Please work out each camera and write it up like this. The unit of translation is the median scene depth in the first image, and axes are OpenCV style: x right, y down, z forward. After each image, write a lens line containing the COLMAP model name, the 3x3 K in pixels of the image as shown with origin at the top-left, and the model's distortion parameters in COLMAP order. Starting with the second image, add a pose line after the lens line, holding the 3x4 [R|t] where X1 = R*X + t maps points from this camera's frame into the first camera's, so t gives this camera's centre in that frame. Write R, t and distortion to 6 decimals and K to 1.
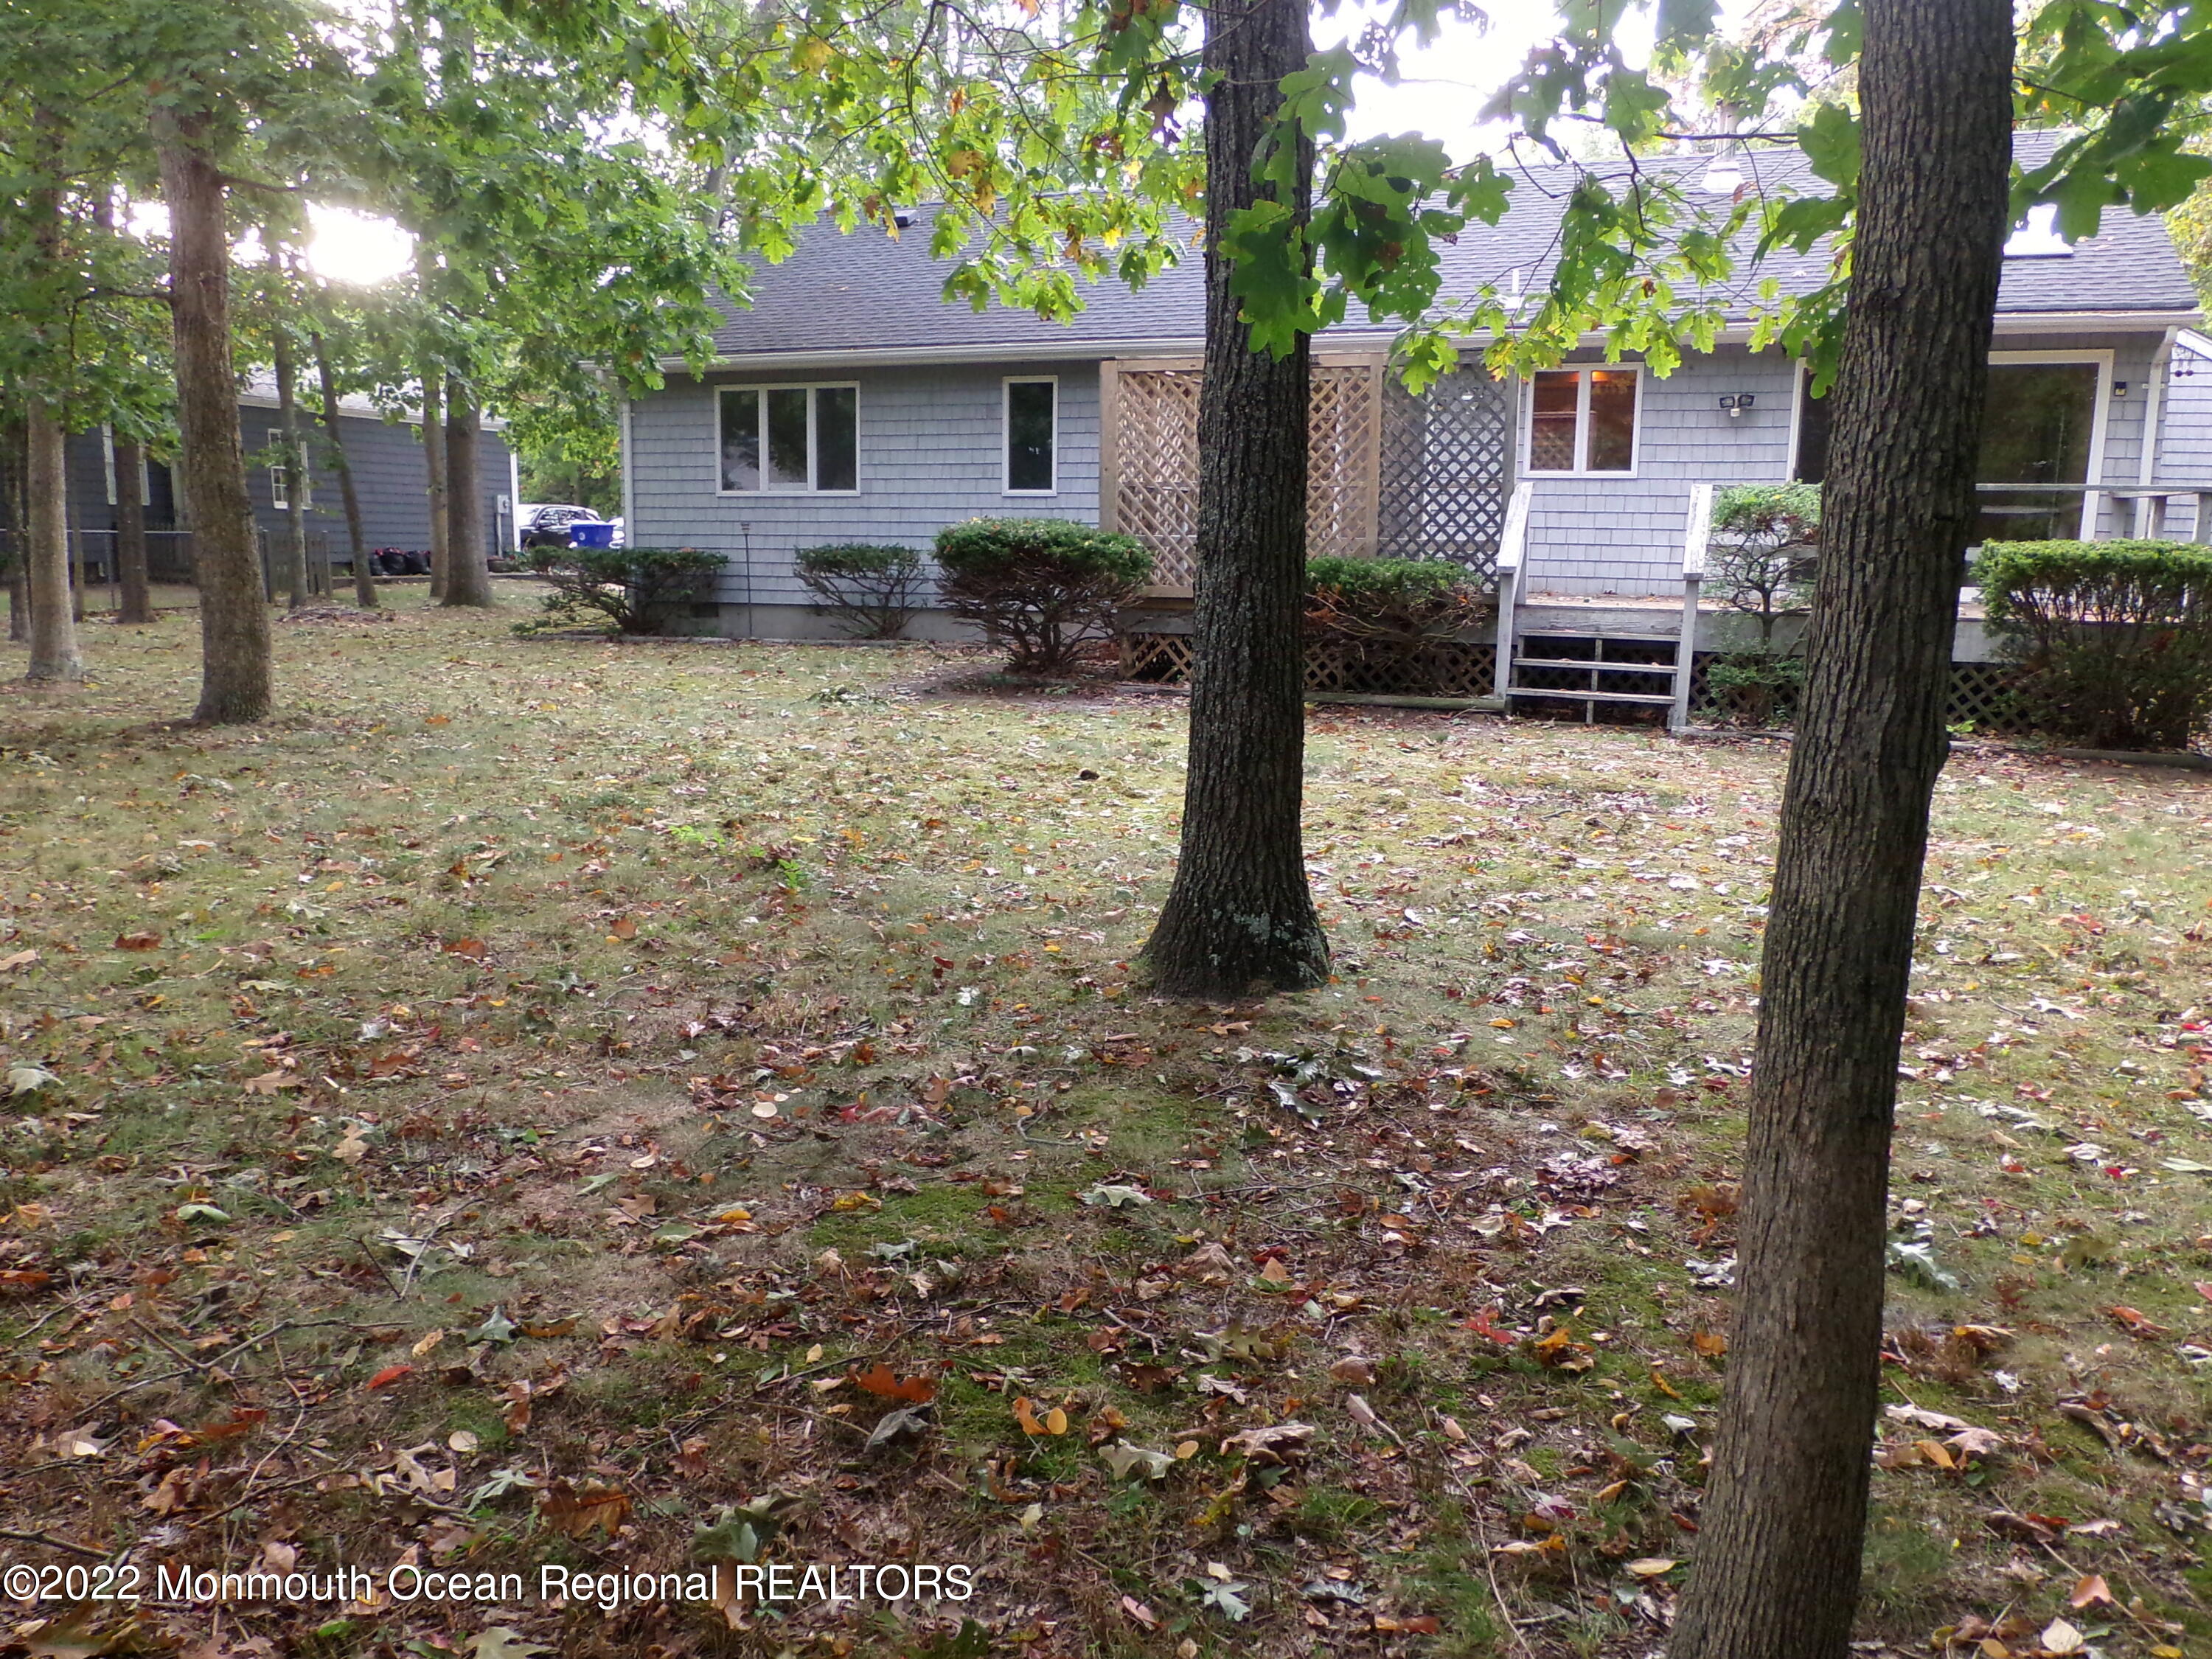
lens RADIAL K [[1706.4, 0, 1101.0], [0, 1706.4, 824.0], [0, 0, 1]] dist [-0.042601, 0.077192]
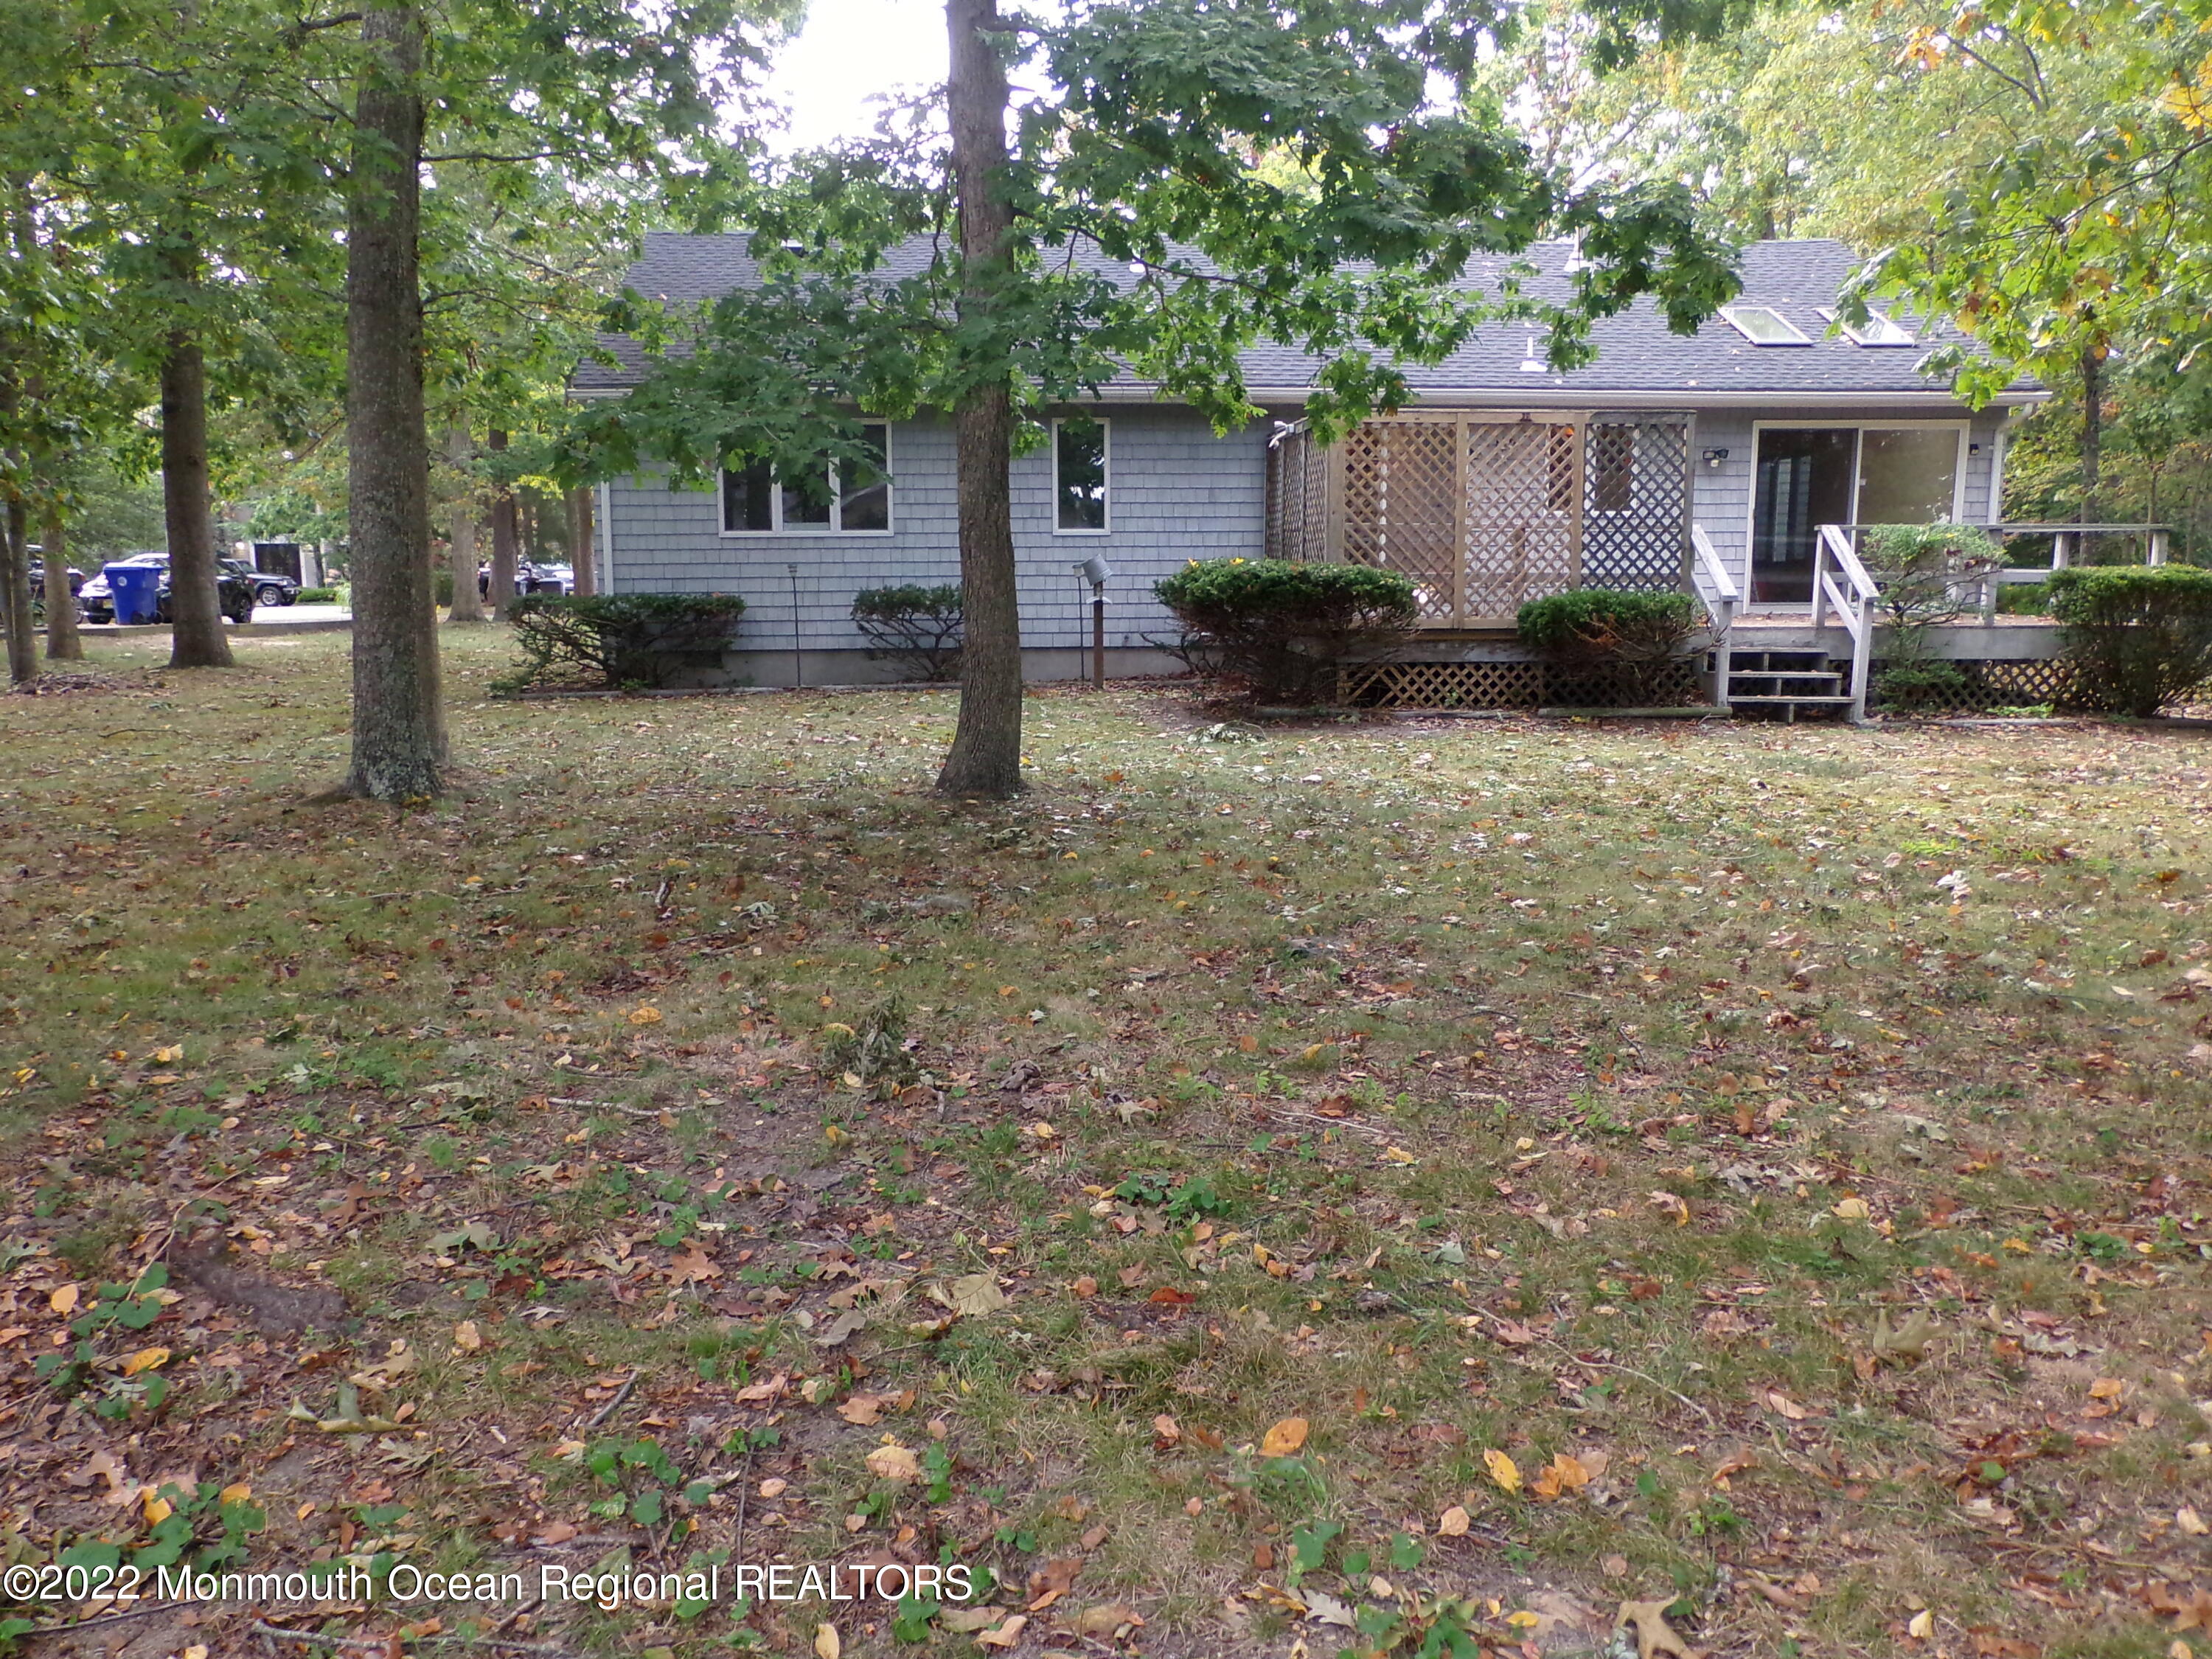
lens RADIAL K [[1706.4, 0, 1104.9], [0, 1706.4, 831.1], [0, 0, 1]] dist [-0.042601, 0.077192]
pose [[0.912433, -0.075279, 0.402244, -0.618731], [0.080944, 0.996714, 0.002925, -0.023593], [-0.401142, 0.029890, 0.915528, 0.083062]]
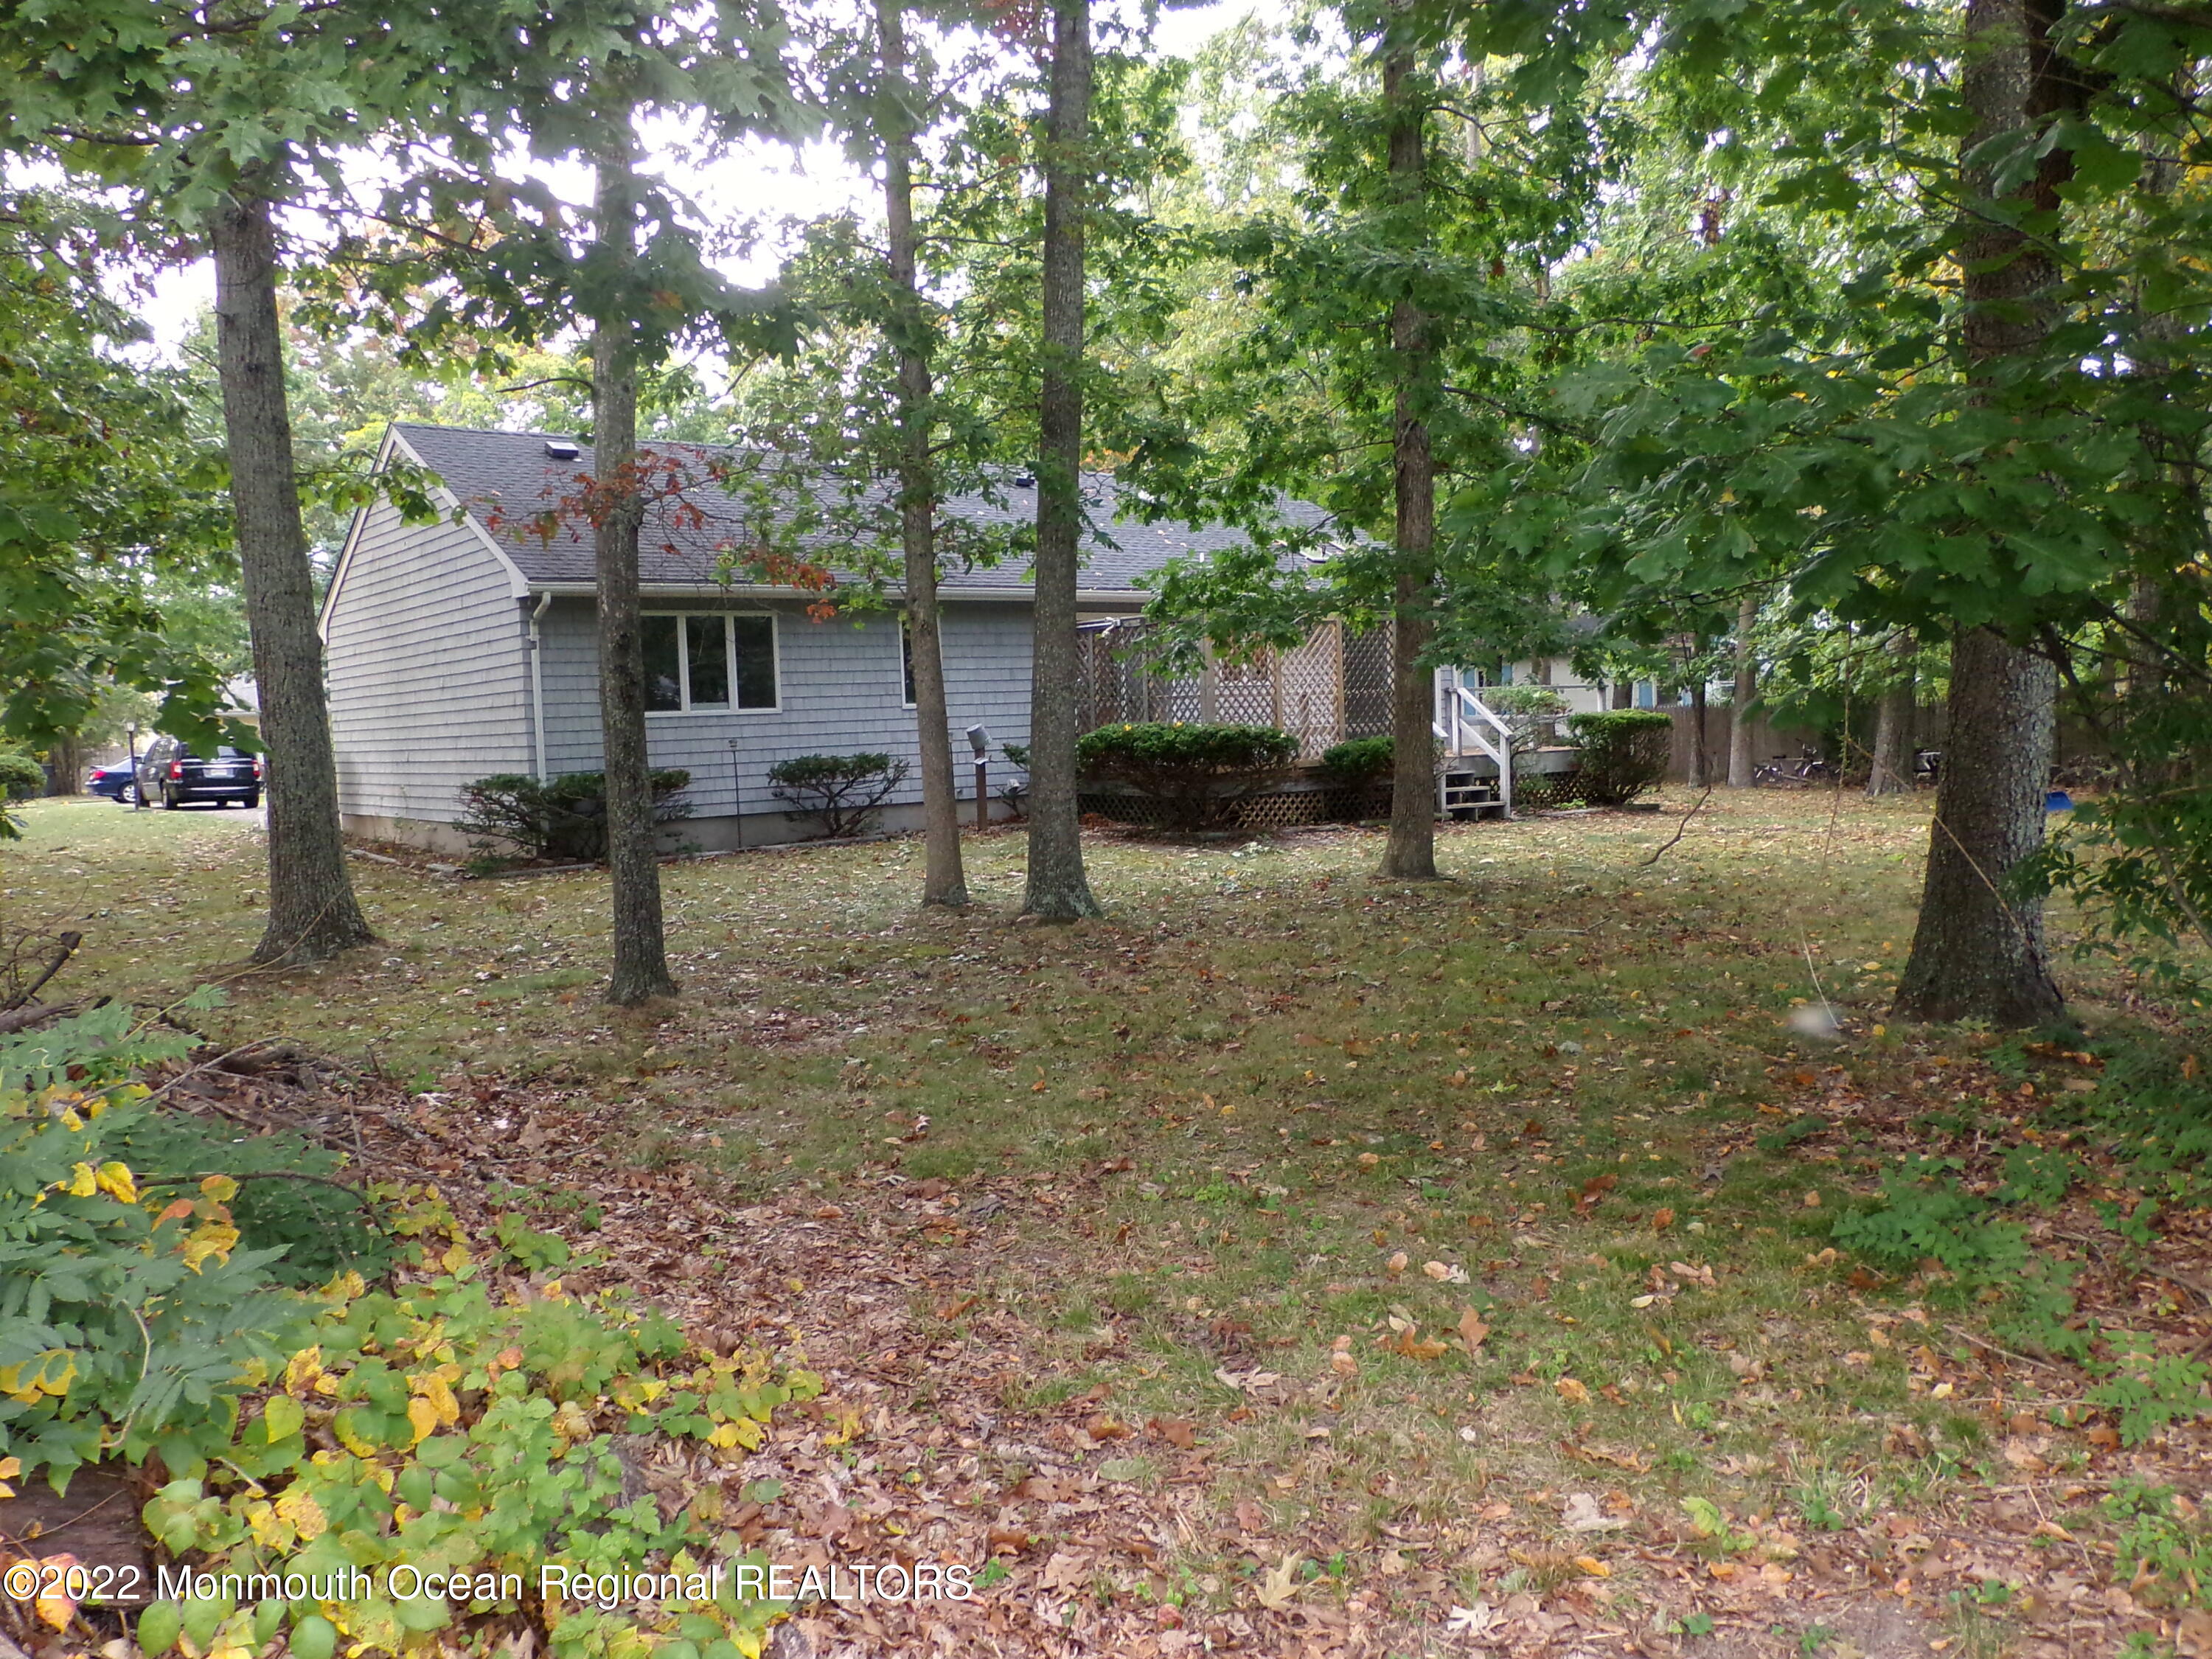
lens RADIAL K [[1706.4, 0, 1109.9], [0, 1706.4, 828.8], [0, 0, 1]] dist [-0.042601, 0.077192]
pose [[0.505486, -0.078519, 0.859255, -1.395114], [0.184703, 0.982613, -0.018866, -0.083296], [-0.842834, 0.168243, 0.511200, 0.379539]]
